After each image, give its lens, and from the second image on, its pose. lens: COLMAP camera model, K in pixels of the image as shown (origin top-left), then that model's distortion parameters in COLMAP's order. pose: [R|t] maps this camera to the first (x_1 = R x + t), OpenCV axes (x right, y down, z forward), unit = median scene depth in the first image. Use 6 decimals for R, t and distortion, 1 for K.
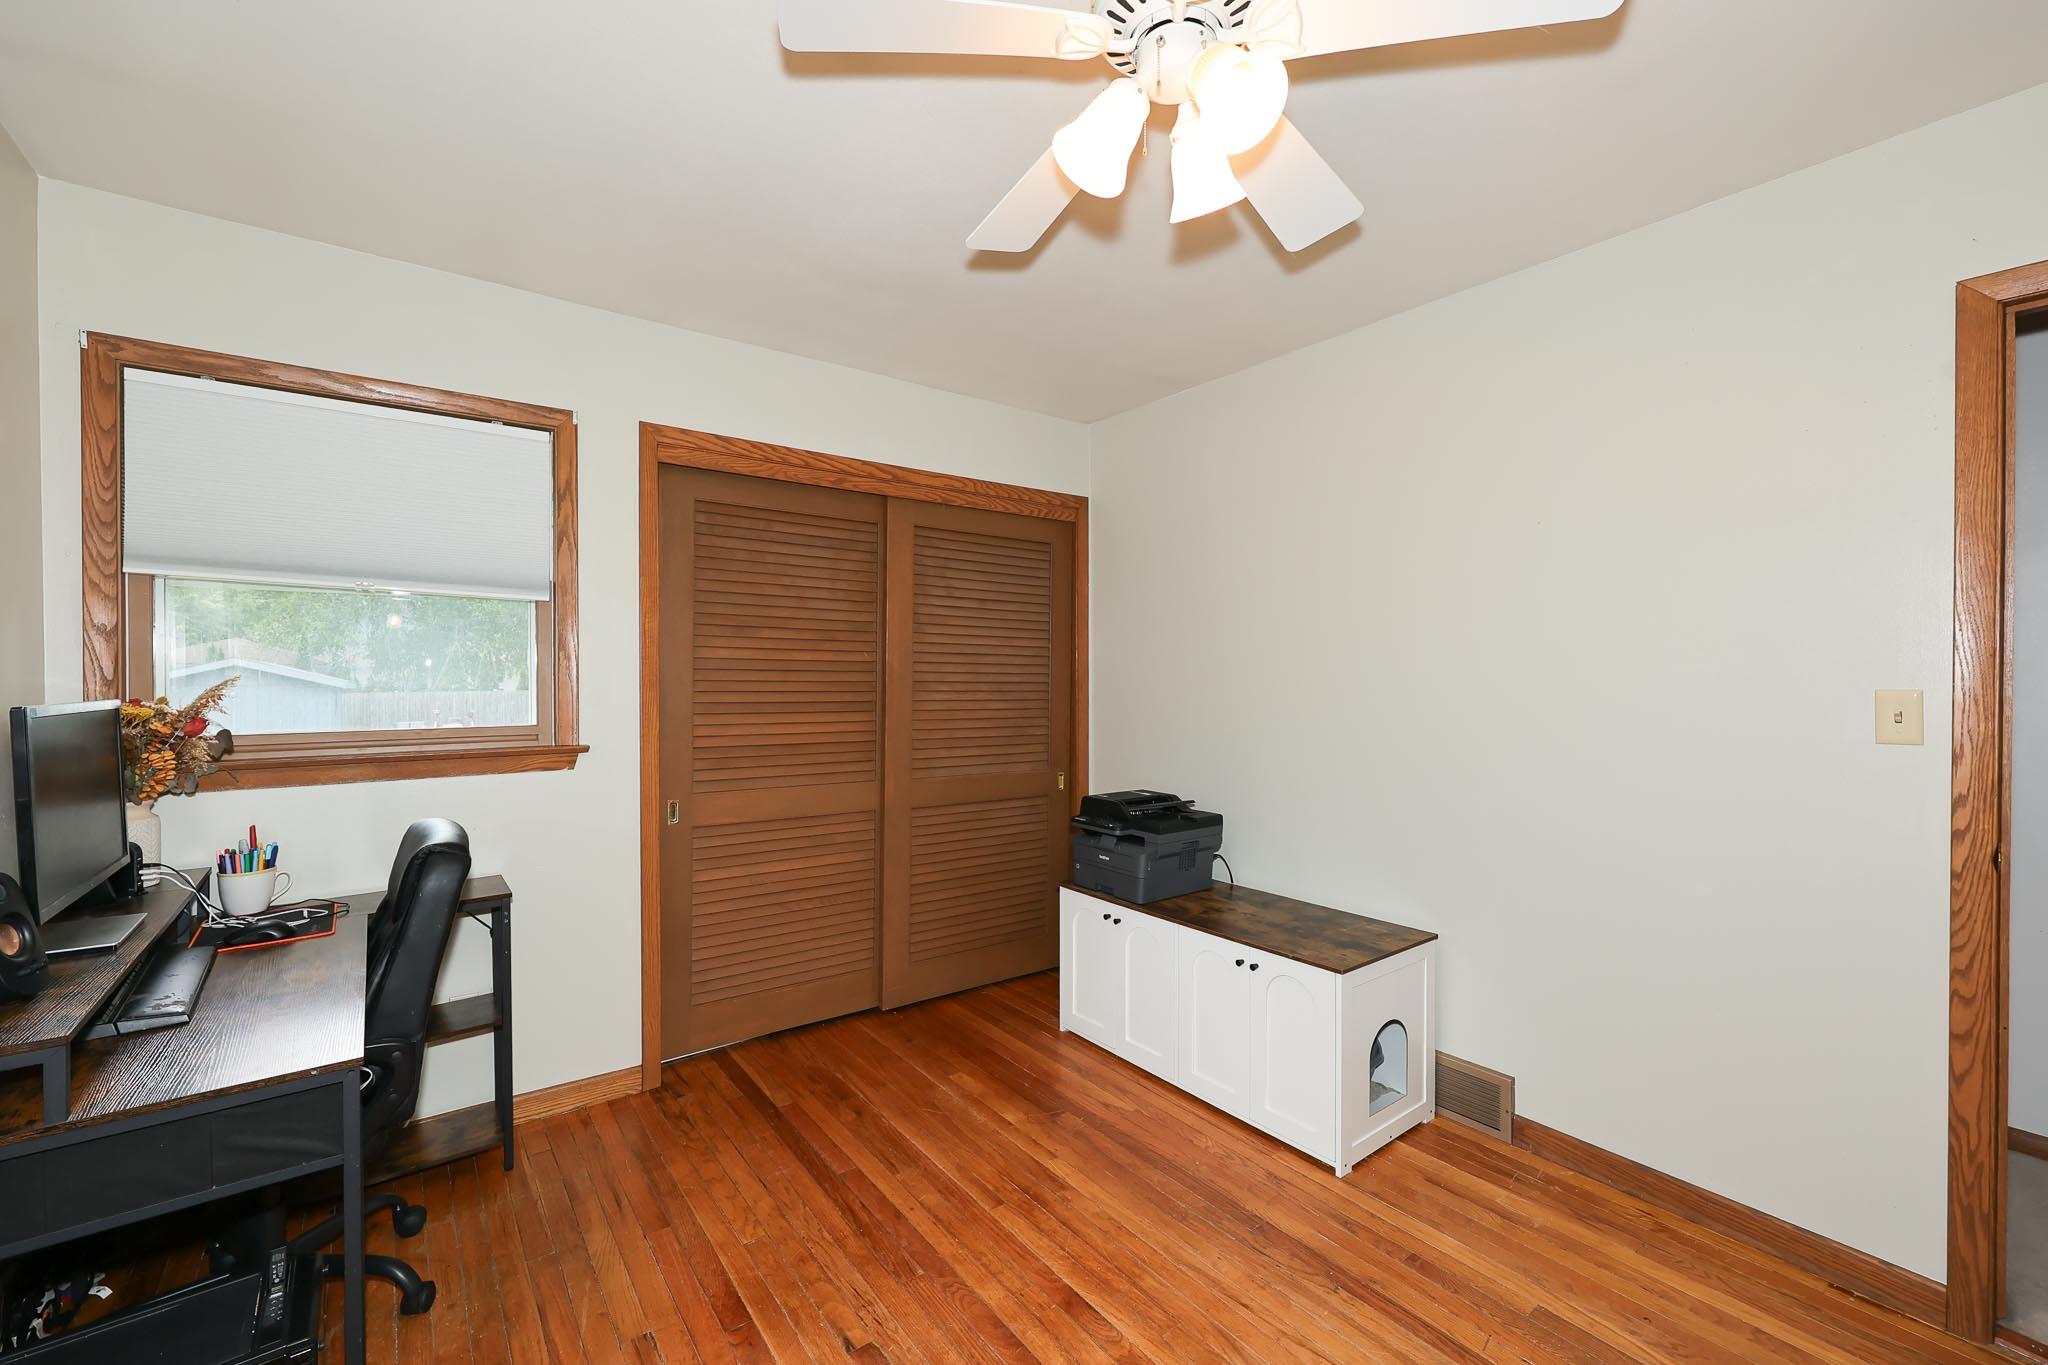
lens RADIAL K [[825.7, 0, 1024.0], [0, 825.7, 682.5], [0, 0, 1]] dist [-0.001311, 0.000527]
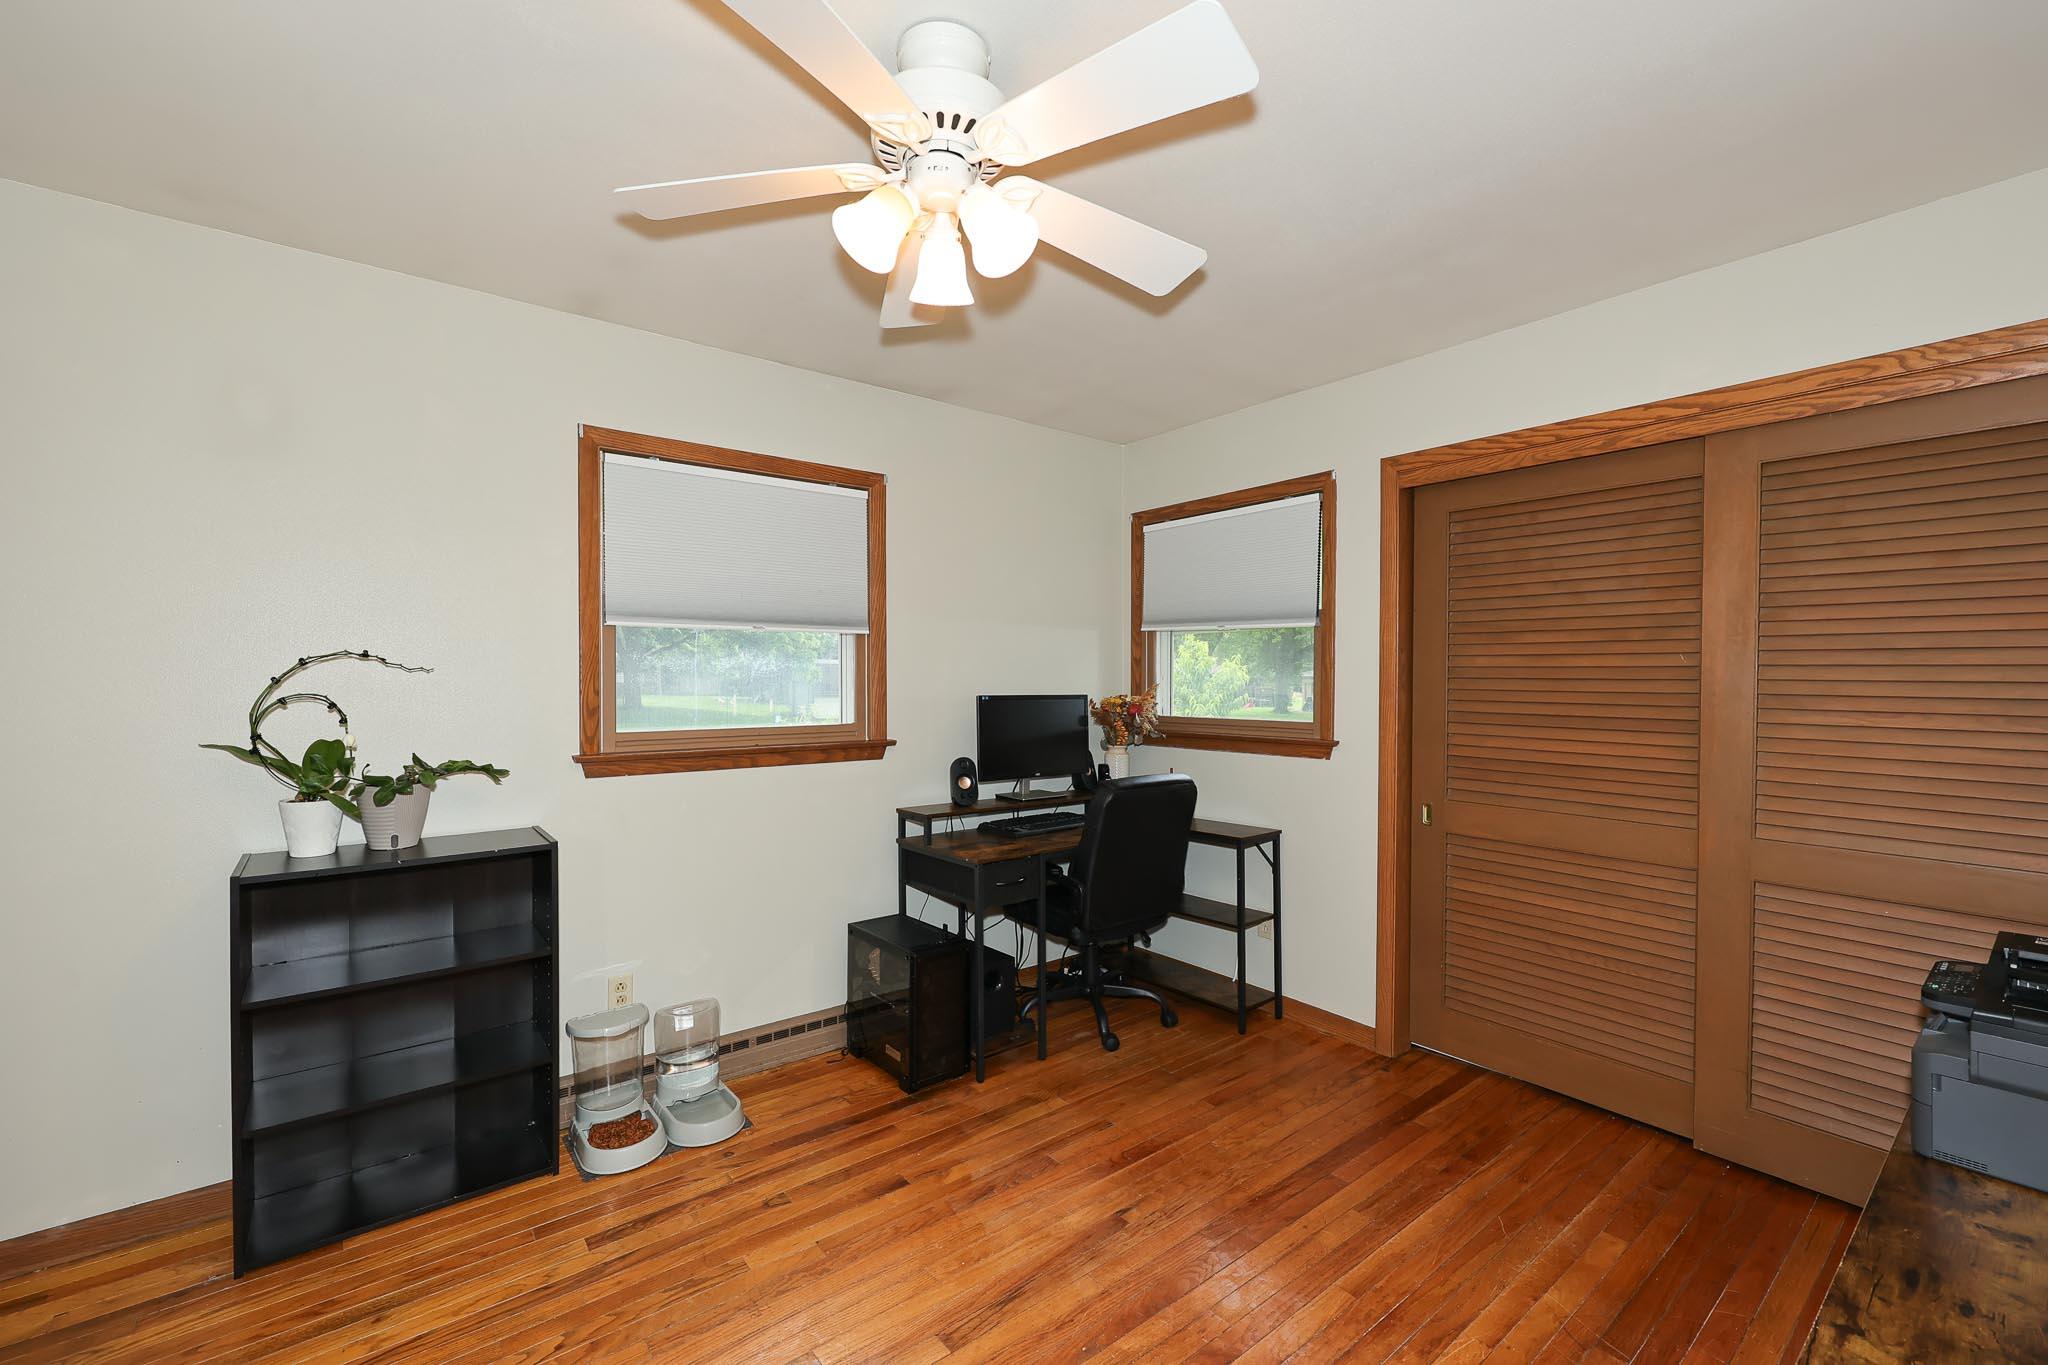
lens RADIAL K [[784.3, 0, 1024.0], [0, 784.3, 682.5], [0, 0, 1]] dist [-0.001270, -0.000014]
pose [[0.077411, 0.002435, -0.996996, 0.593900], [-0.009644, 0.999952, 0.001694, -0.008036], [0.996953, 0.009483, 0.077431, 0.453165]]
